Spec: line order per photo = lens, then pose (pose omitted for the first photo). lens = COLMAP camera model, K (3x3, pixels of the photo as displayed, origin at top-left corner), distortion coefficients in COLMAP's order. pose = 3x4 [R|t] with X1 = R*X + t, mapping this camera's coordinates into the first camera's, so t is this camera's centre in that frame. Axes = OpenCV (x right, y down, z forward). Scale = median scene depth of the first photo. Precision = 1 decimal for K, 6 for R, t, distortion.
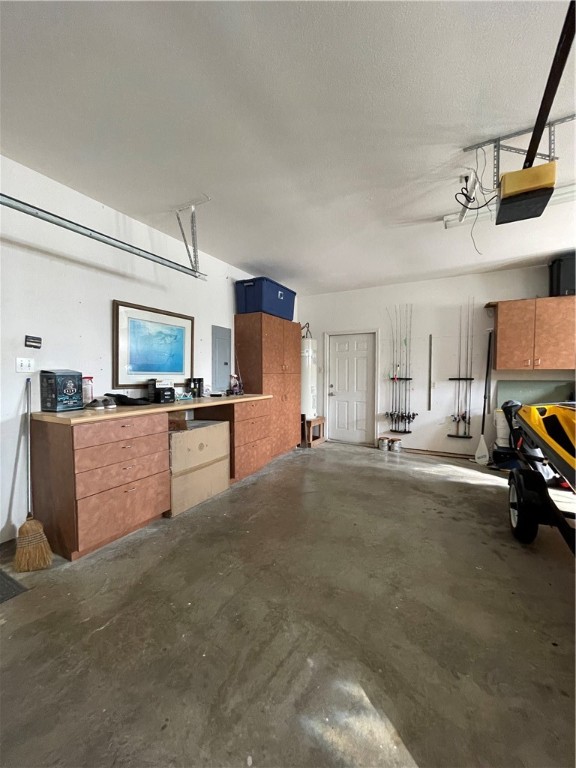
lens RADIAL K [[309.1, 0, 287.7], [0, 309.1, 382.8], [0, 0, 1]] dist [-0.001634, -0.000735]
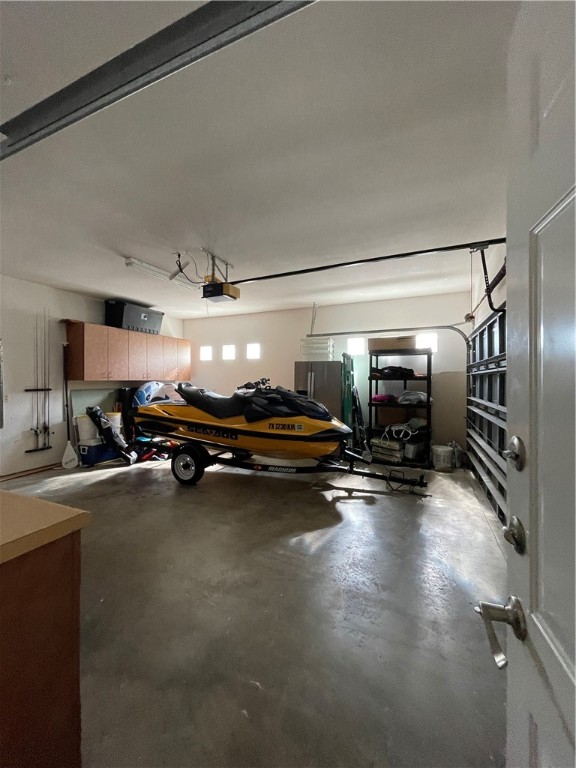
lens RADIAL K [[309.1, 0, 287.6], [0, 309.1, 382.0], [0, 0, 1]] dist [-0.001634, -0.000735]
pose [[-0.086023, -0.009131, 0.996251, -0.525563], [0.031591, 0.999430, 0.011888, -0.026378], [-0.995792, 0.032495, -0.085686, 0.338132]]
